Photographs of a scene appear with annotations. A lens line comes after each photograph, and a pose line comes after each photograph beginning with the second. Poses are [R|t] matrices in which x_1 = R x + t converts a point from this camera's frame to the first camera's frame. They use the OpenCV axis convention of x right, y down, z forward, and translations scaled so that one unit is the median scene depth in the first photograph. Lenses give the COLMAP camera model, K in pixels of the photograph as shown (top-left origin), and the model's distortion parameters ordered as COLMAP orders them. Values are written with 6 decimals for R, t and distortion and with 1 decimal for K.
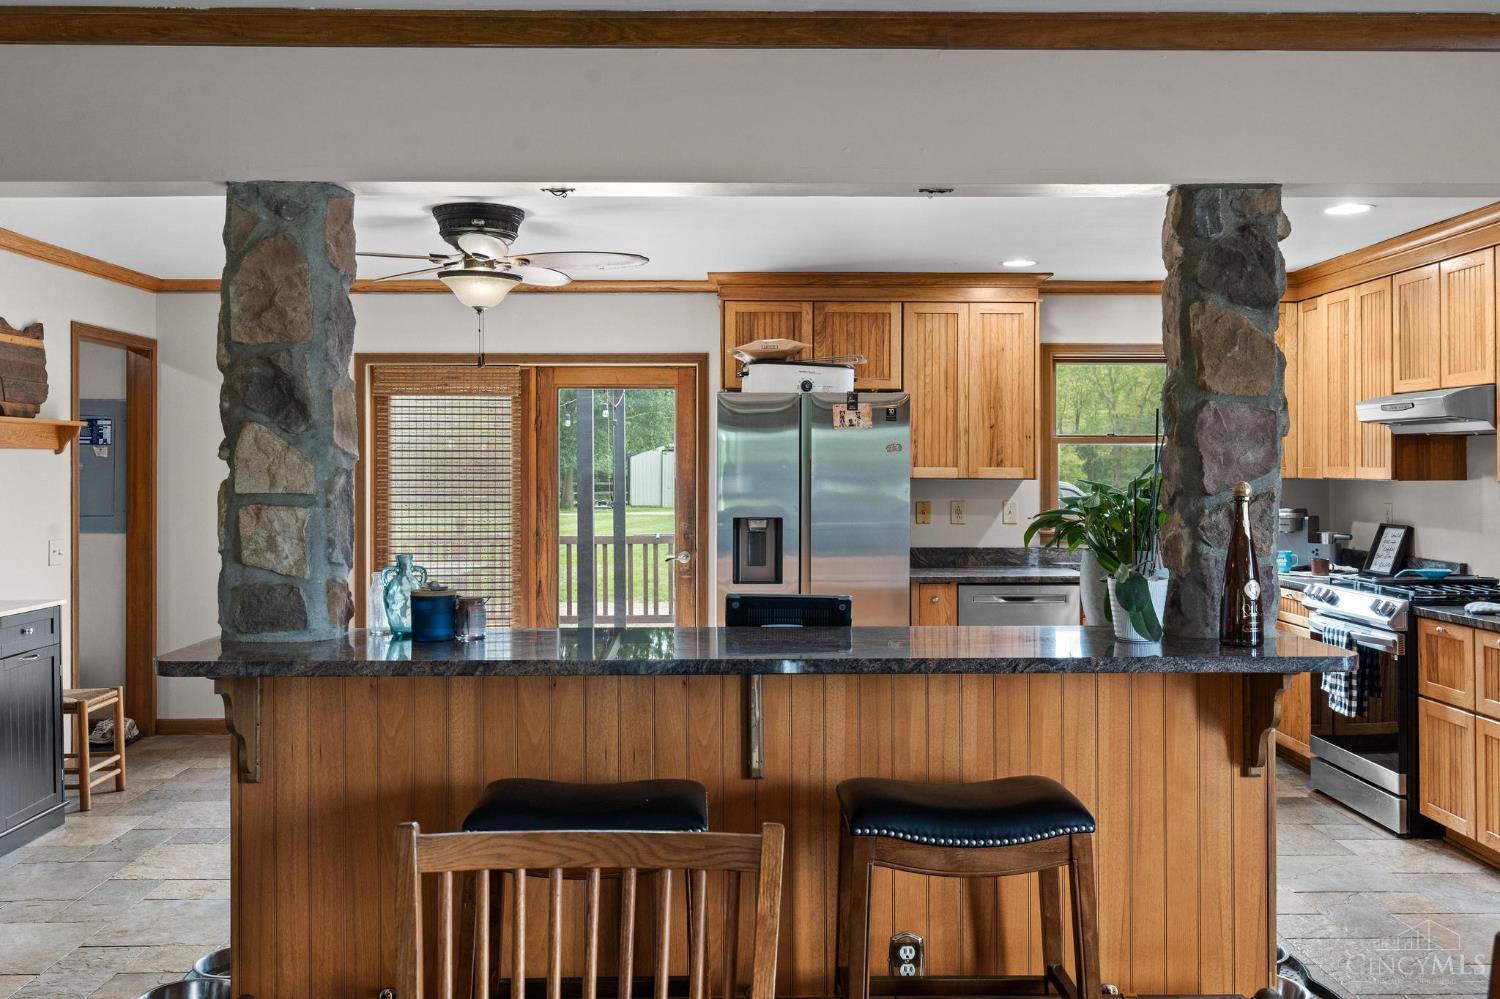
lens RADIAL K [[1315.8, 0, 751.7], [0, 1315.8, 475.4], [0, 0, 1]] dist [0.019791, -0.002066]
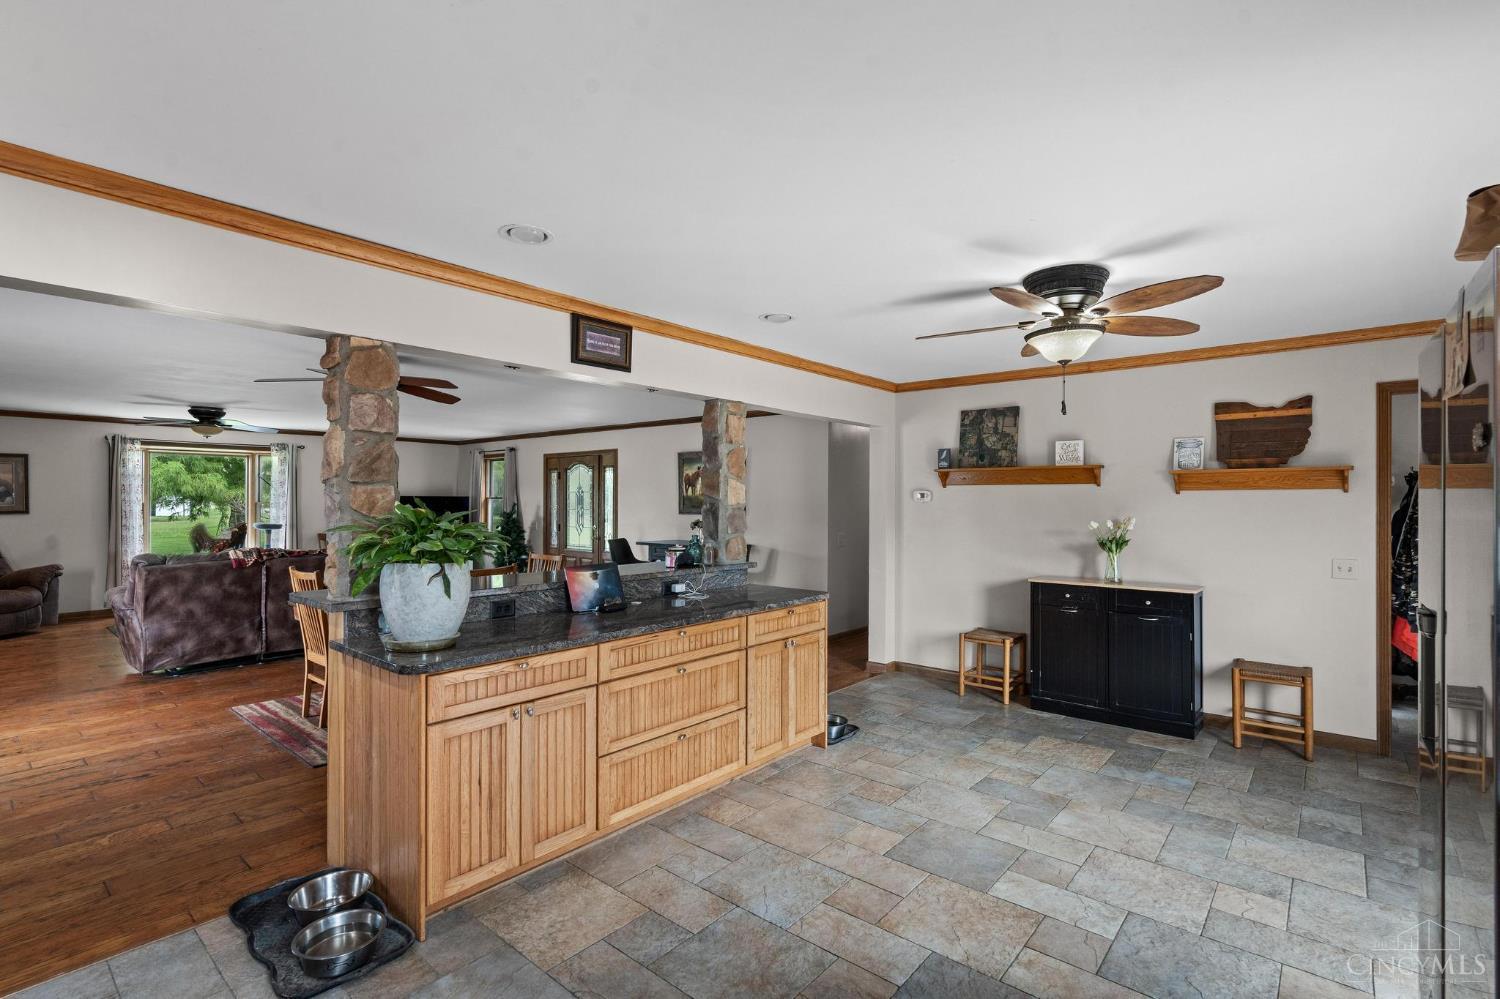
lens RADIAL K [[692.5, 0, 761.5], [0, 692.5, 498.6], [0, 0, 1]] dist [-0.004458, 0.001084]
pose [[-0.653000, -0.003633, -0.757349, 0.314172], [-0.004191, 0.999991, -0.001183, -0.005849], [0.757347, 0.002402, -0.653009, 0.901566]]
